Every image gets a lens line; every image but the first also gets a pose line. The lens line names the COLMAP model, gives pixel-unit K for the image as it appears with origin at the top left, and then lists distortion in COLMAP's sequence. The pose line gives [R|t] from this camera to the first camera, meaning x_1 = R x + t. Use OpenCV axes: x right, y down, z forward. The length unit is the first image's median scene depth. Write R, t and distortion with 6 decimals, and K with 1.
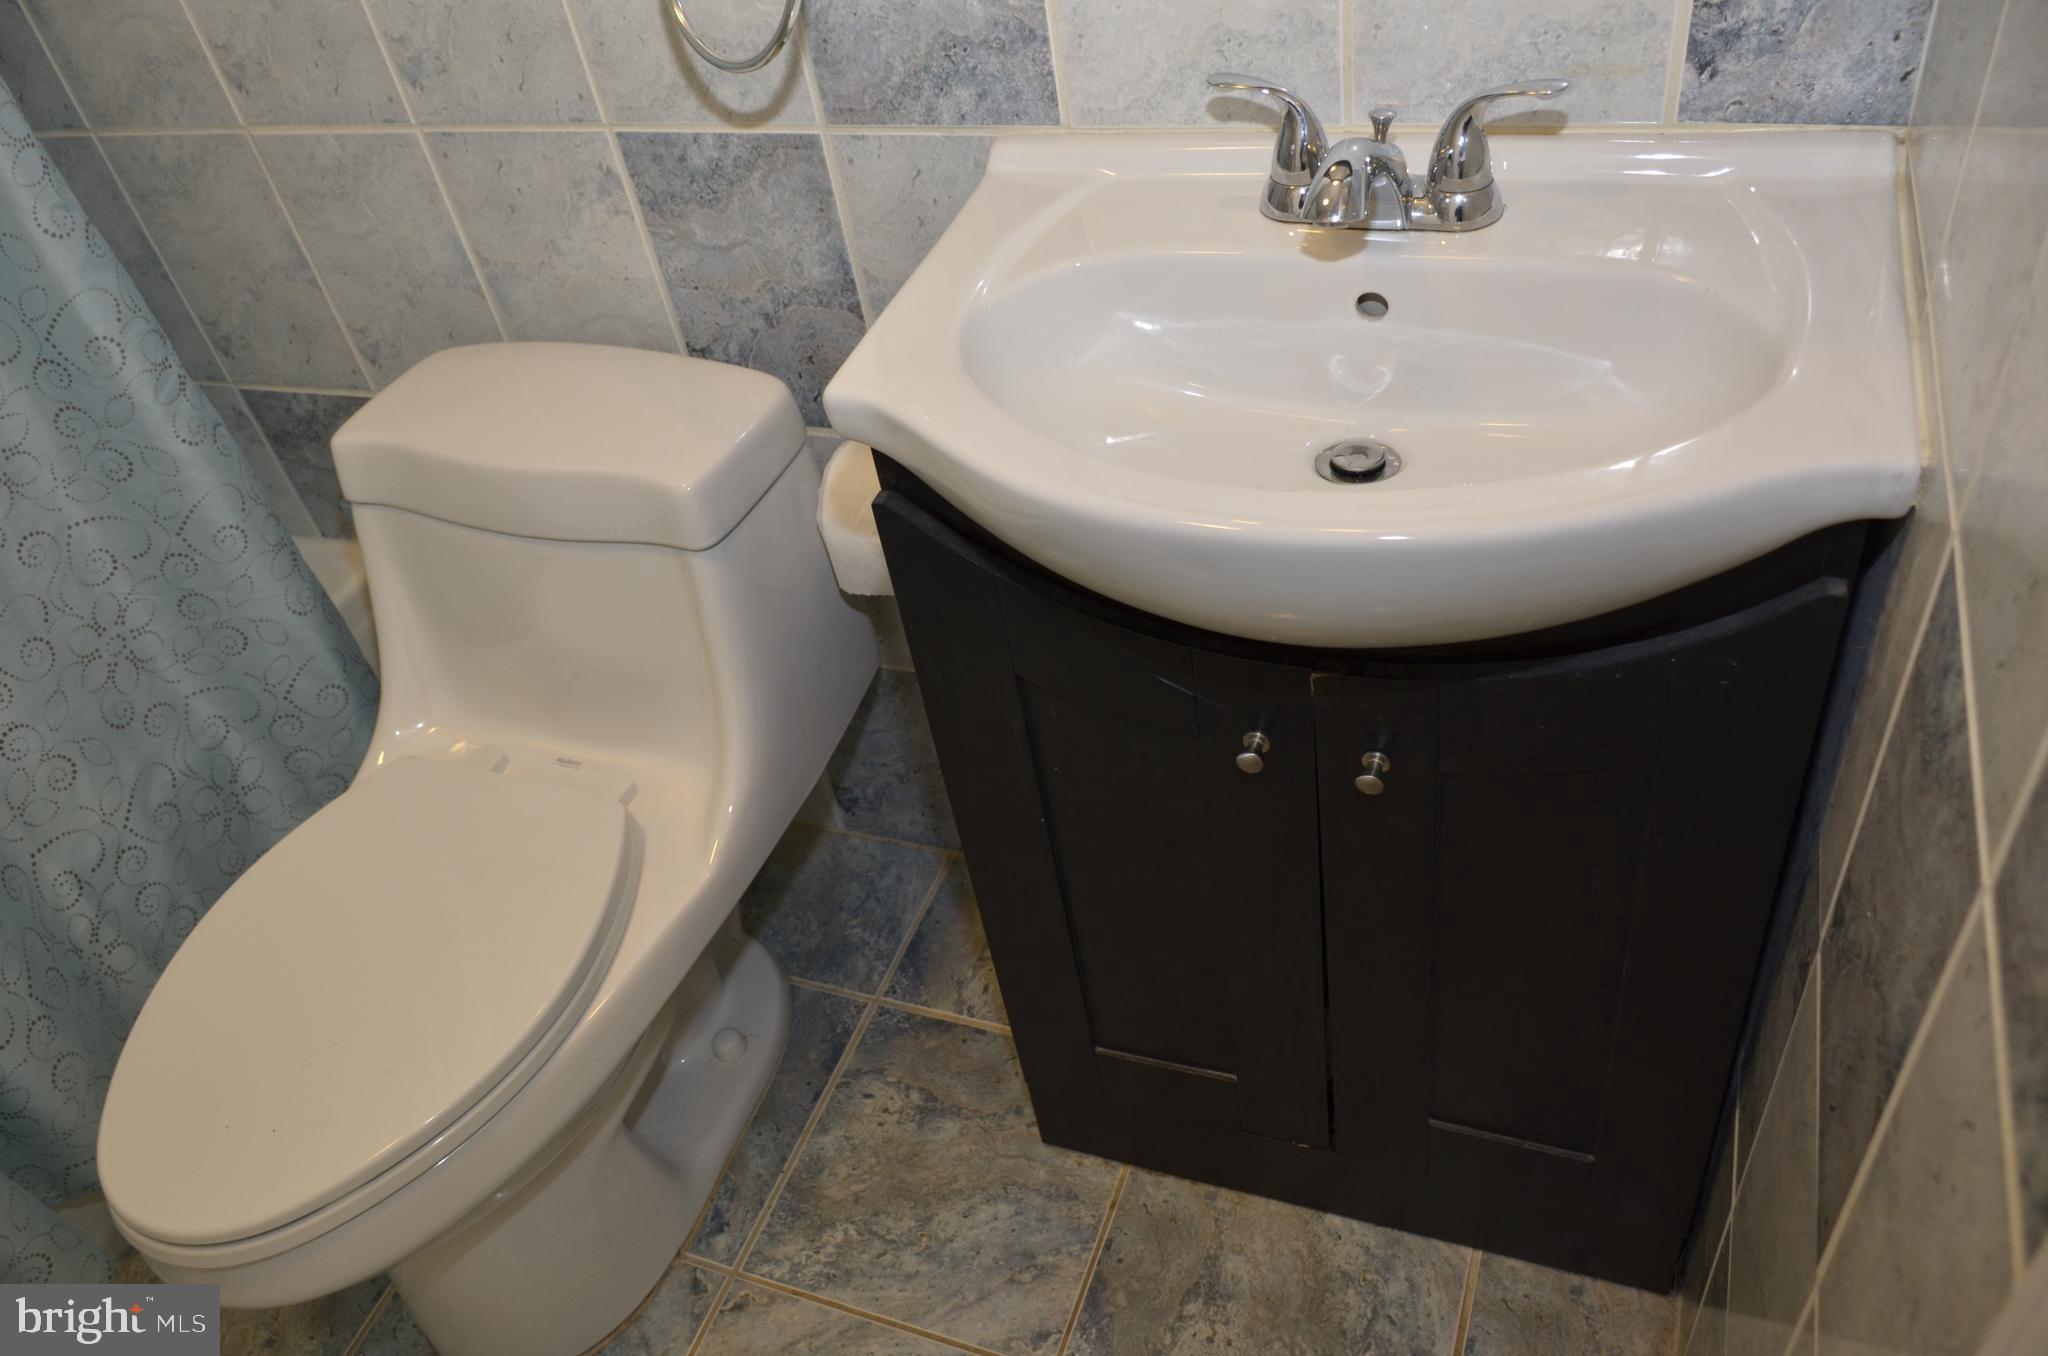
lens RADIAL K [[1543.9, 0, 1017.9], [0, 1543.9, 669.8], [0, 0, 1]] dist [-0.027332, -0.009984]
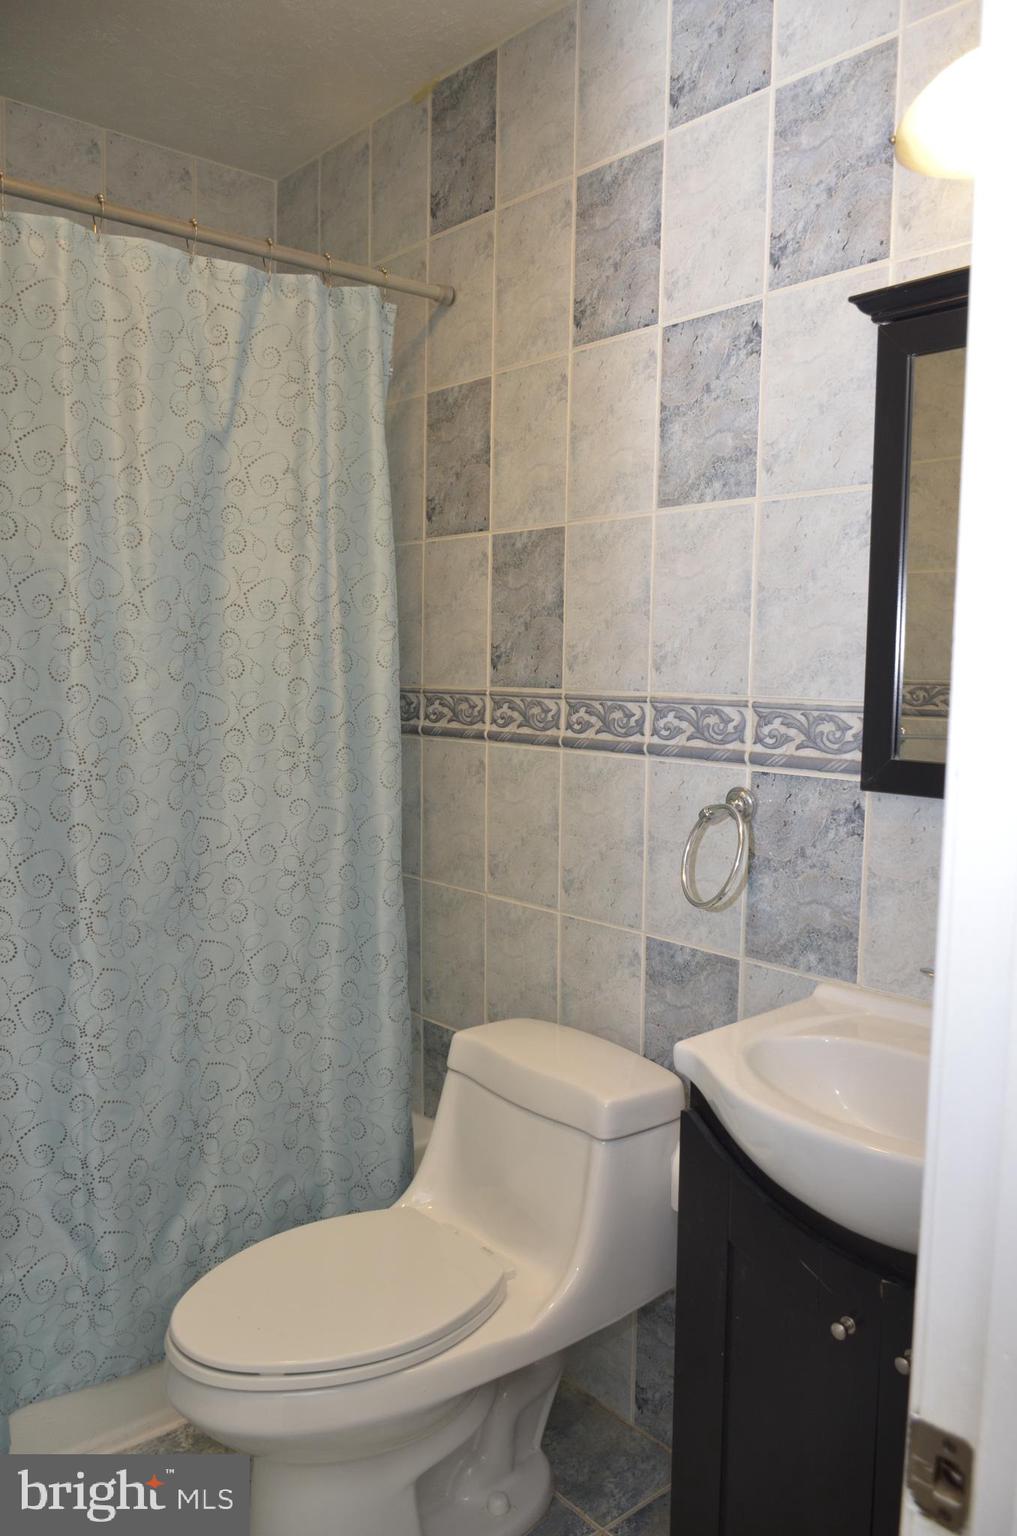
lens RADIAL K [[1158.0, 0, 508.5], [0, 1158.0, 768.0], [0, 0, 1]] dist [-0.027332, -0.009984]
pose [[0.863932, 0.203244, -0.460776, 0.212446], [-0.426948, 0.780833, -0.456087, 0.220944], [0.267092, 0.590755, 0.761361, -0.289122]]
